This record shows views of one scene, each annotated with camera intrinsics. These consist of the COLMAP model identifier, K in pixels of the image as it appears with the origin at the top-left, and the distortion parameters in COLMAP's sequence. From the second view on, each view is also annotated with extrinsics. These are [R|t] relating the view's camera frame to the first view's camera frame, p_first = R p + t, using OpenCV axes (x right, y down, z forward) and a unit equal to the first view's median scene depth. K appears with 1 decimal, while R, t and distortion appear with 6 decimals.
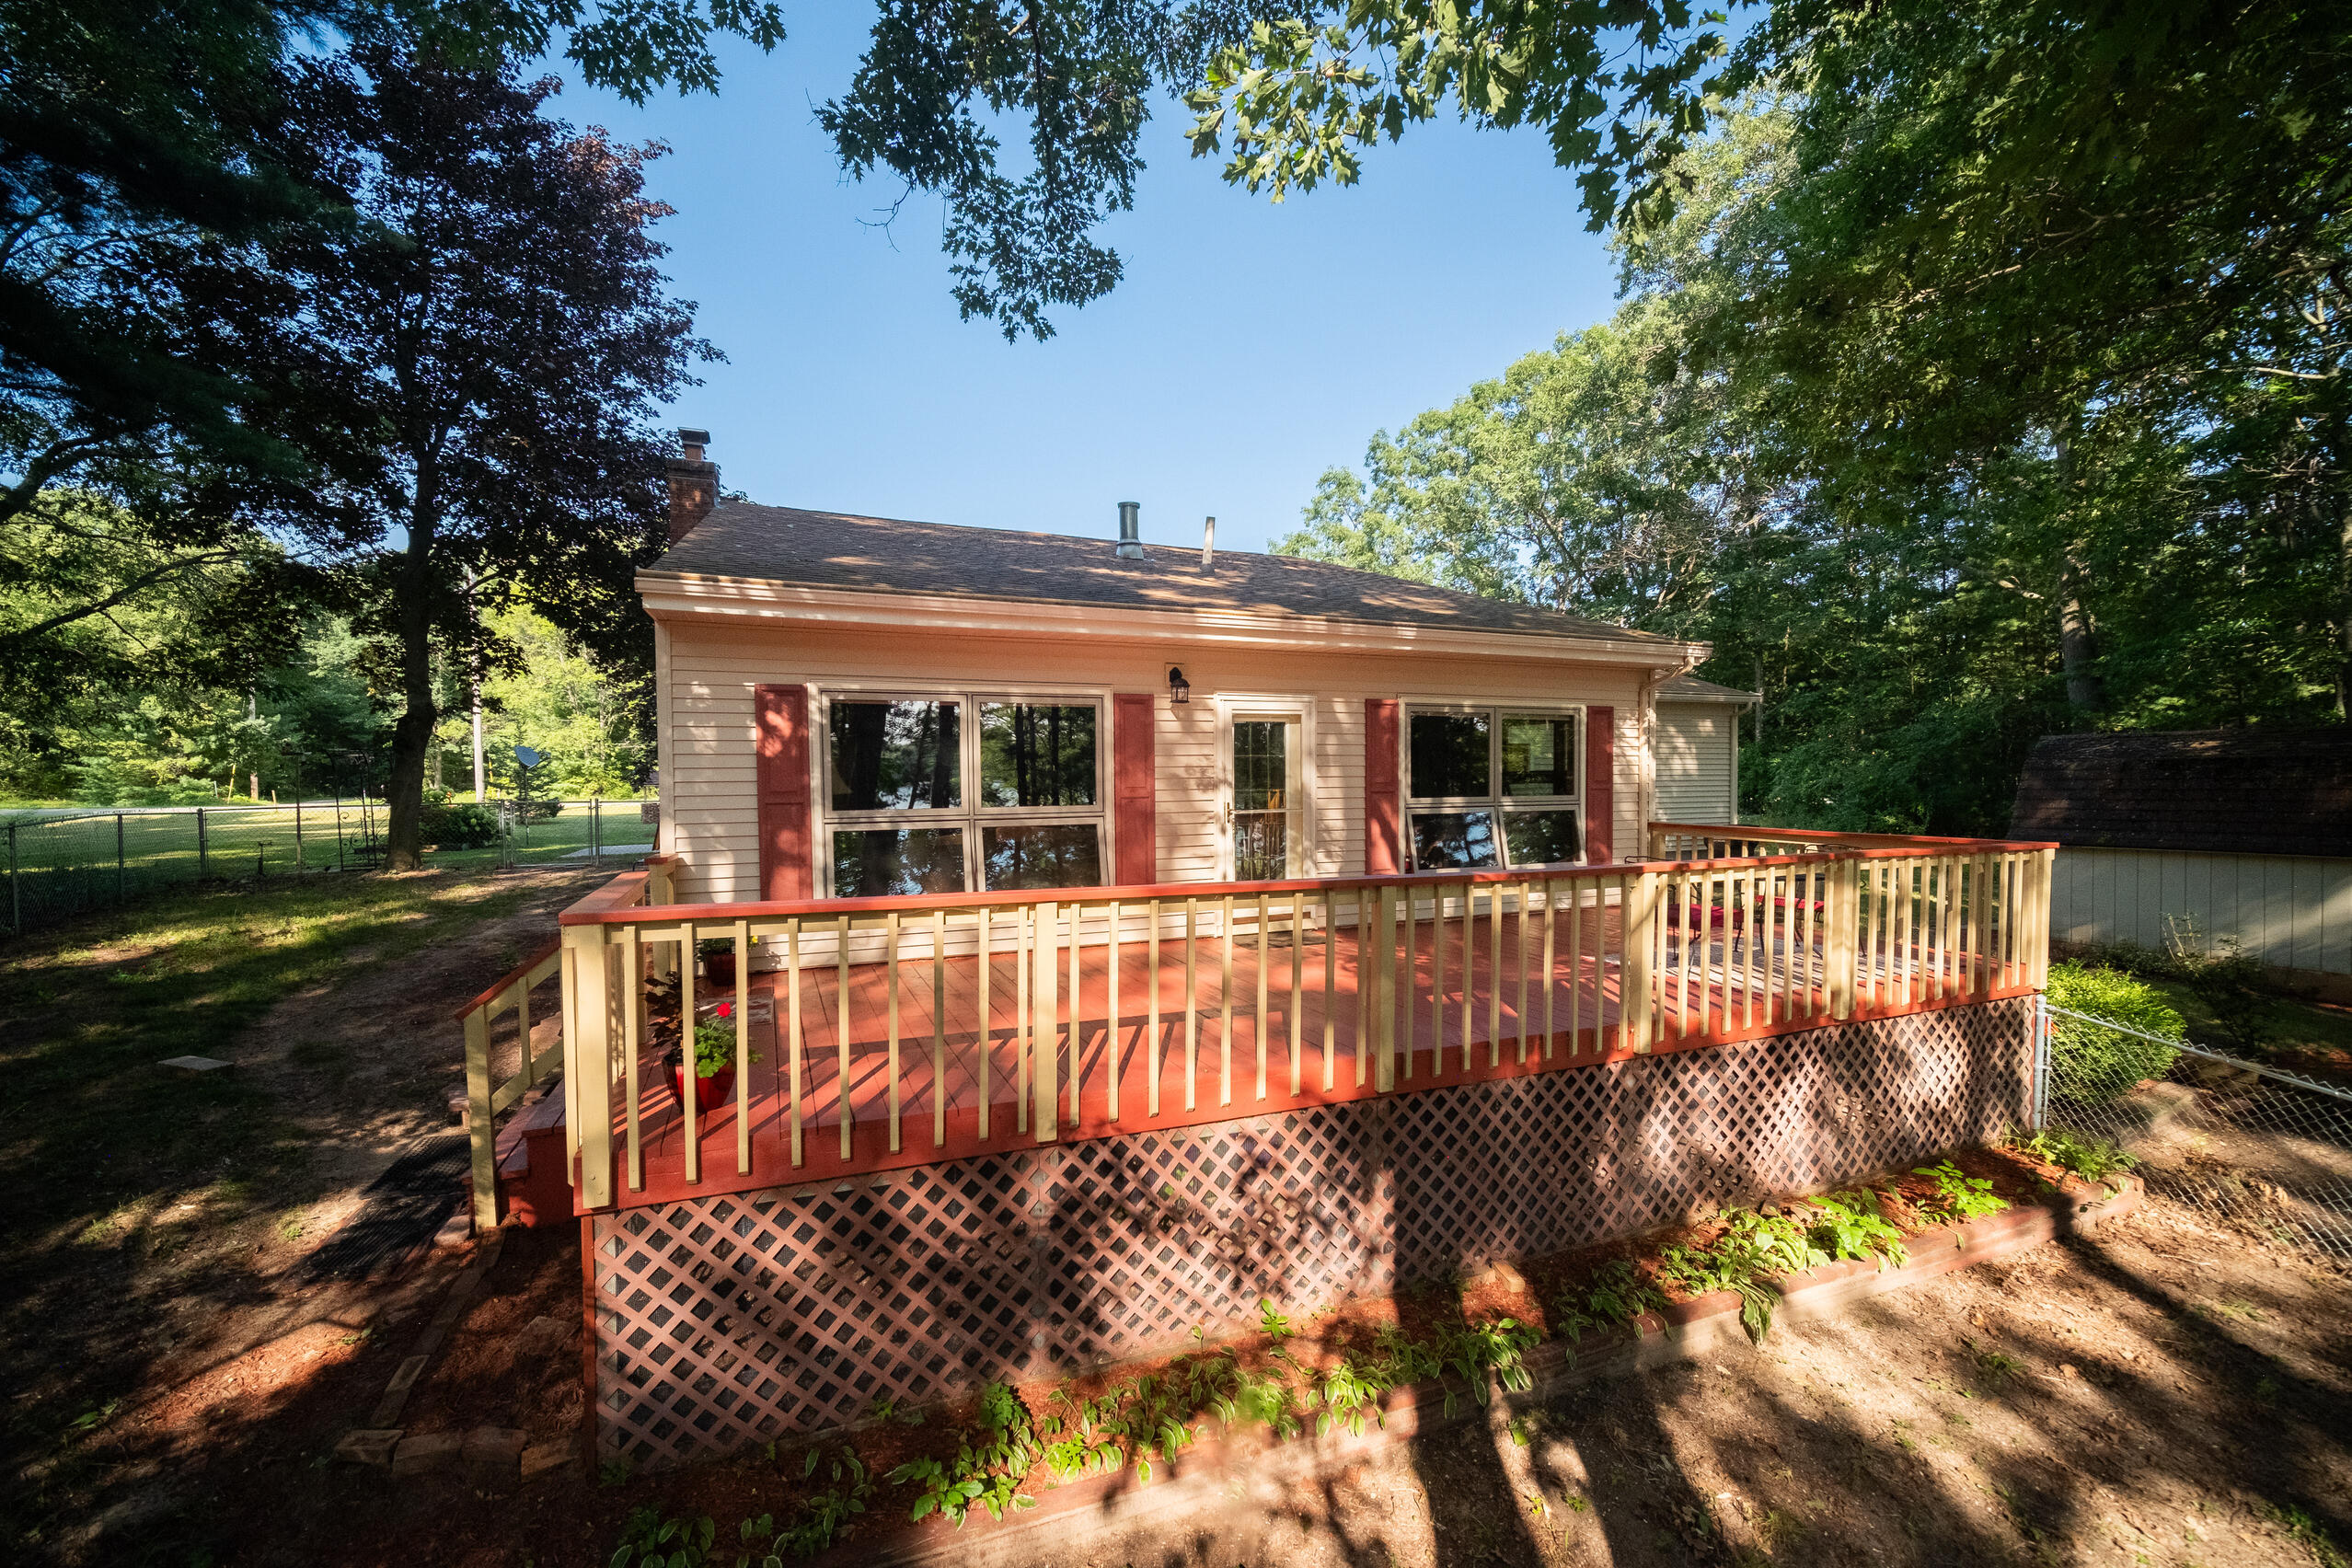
lens RADIAL K [[975.1, 0, 1172.5], [0, 975.1, 802.4], [0, 0, 1]] dist [-0.003183, -0.000488]
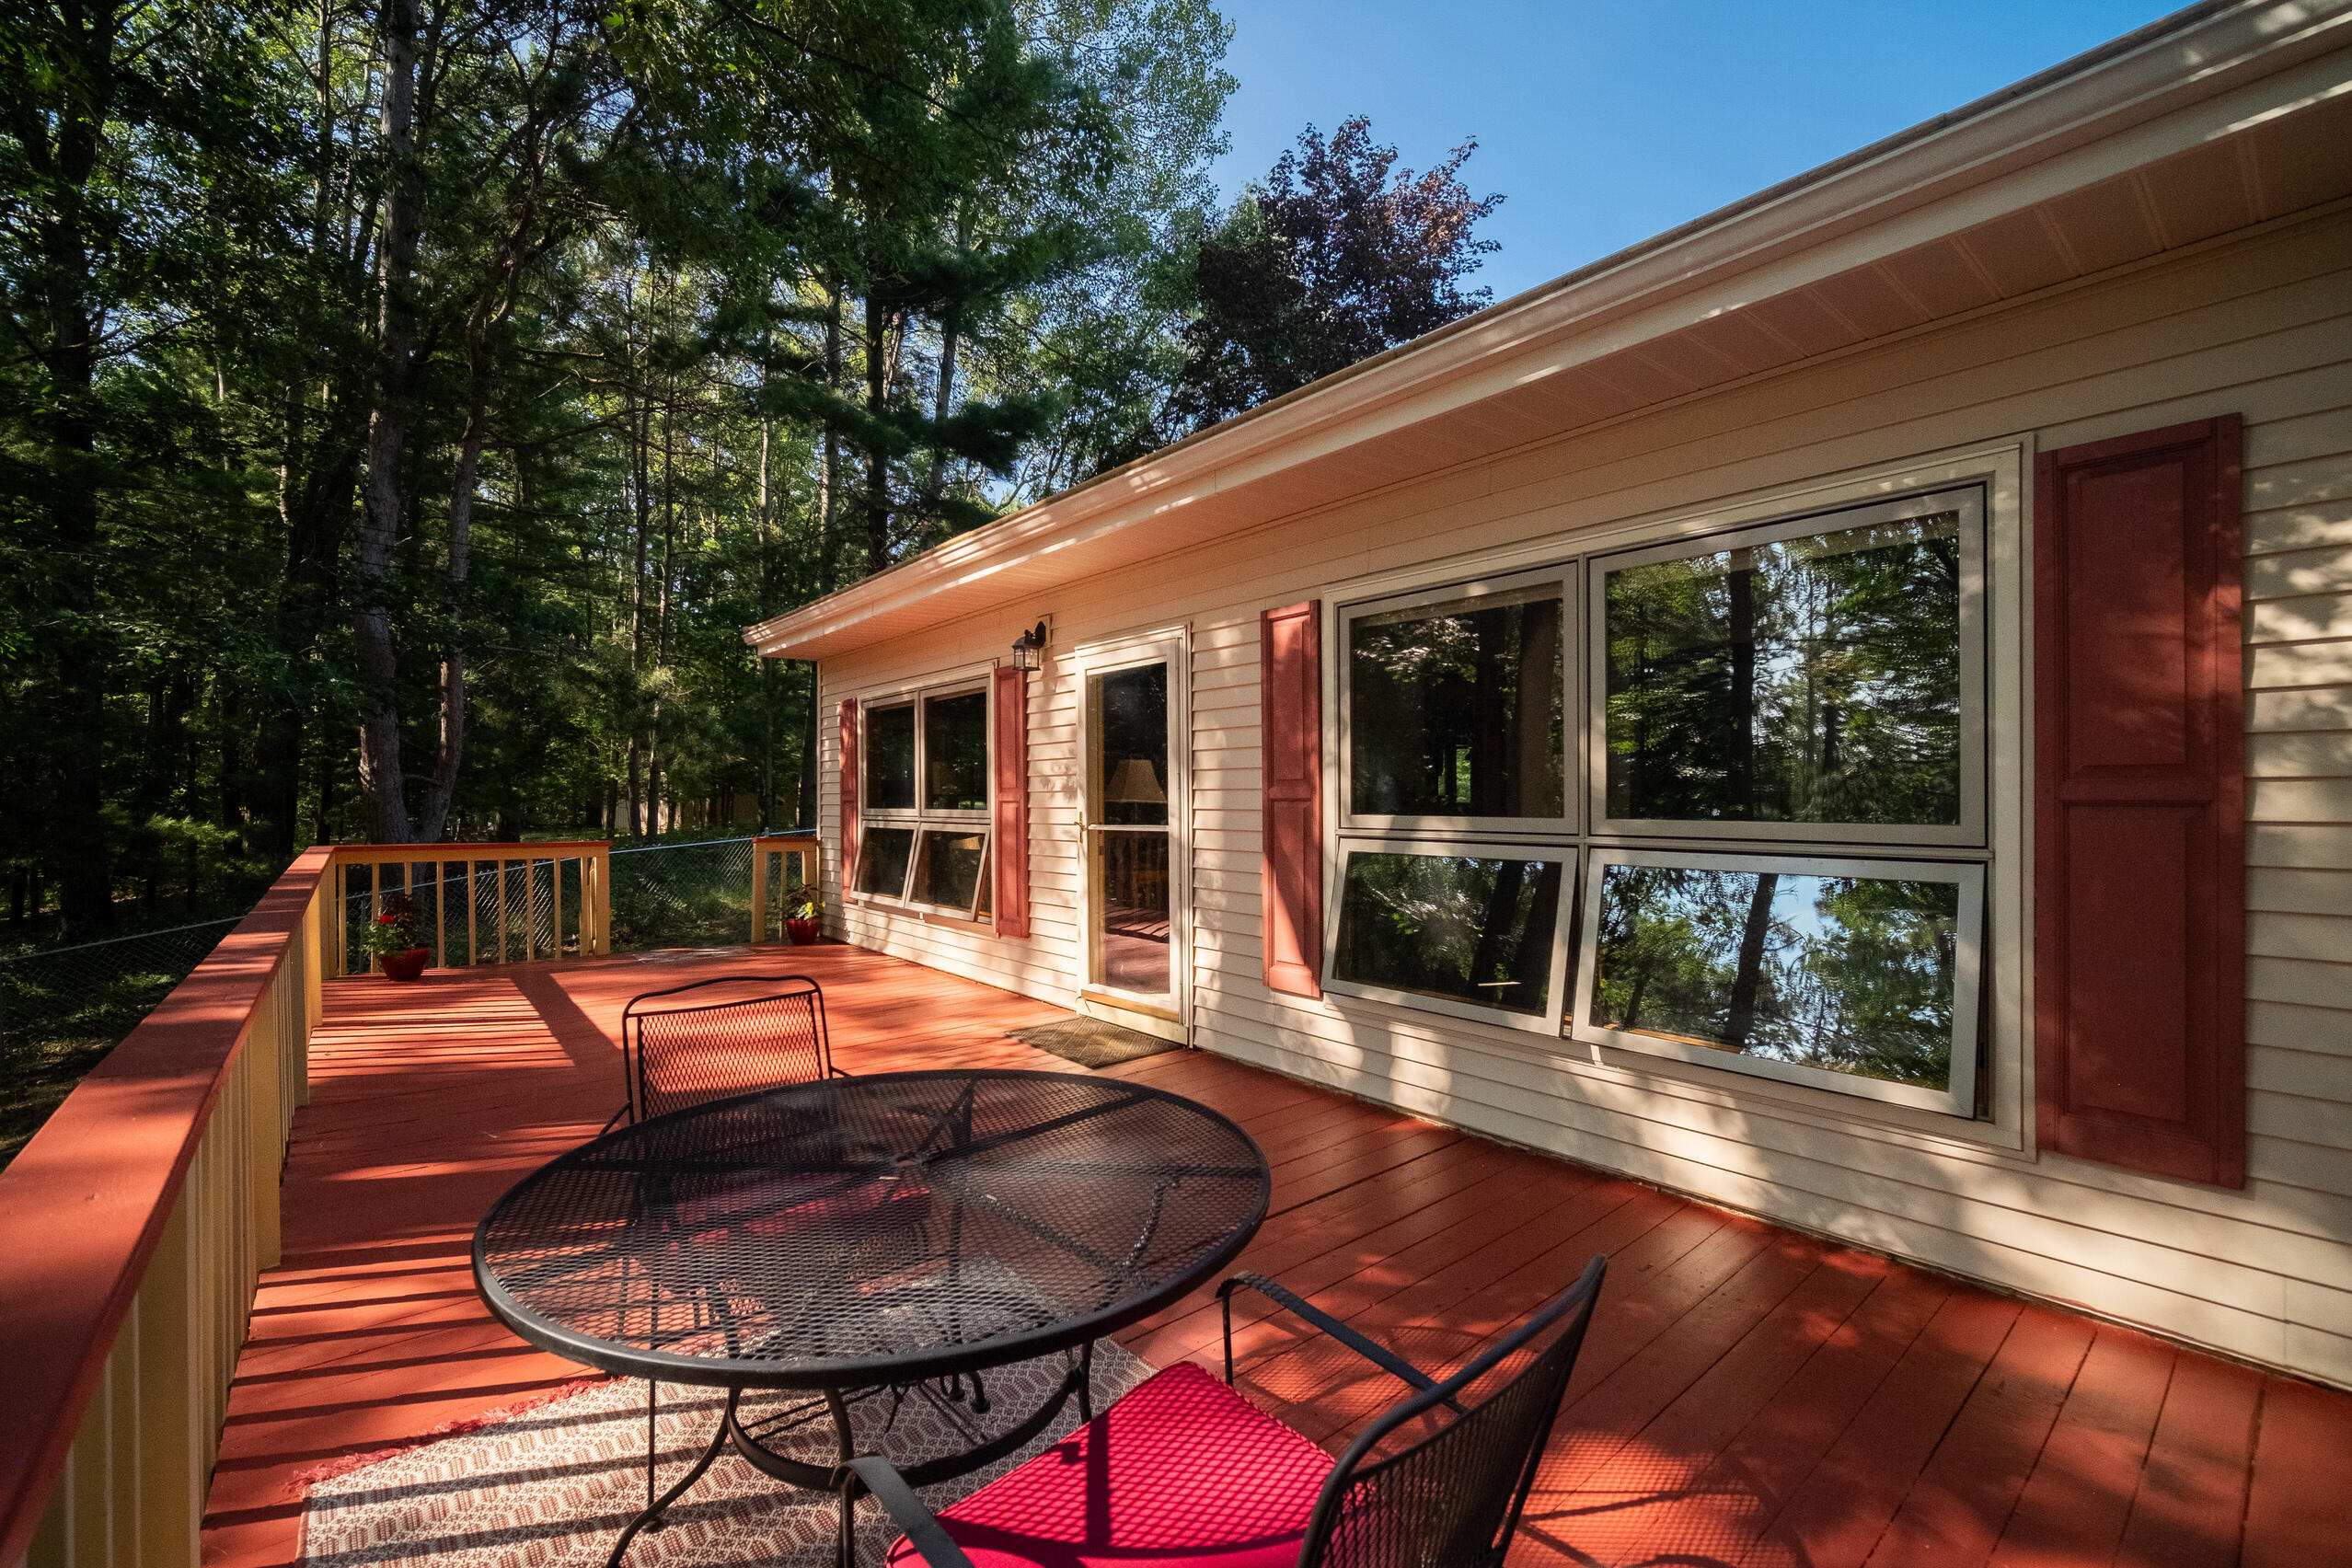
lens RADIAL K [[966.3, 0, 1169.1], [0, 966.3, 786.7], [0, 0, 1]] dist [-0.003057, 0.000224]
pose [[0.290953, 0.000605, -0.956737, 0.825368], [-0.017234, 0.999841, -0.004608, -0.018078], [0.956582, 0.017829, 0.290917, 1.029076]]
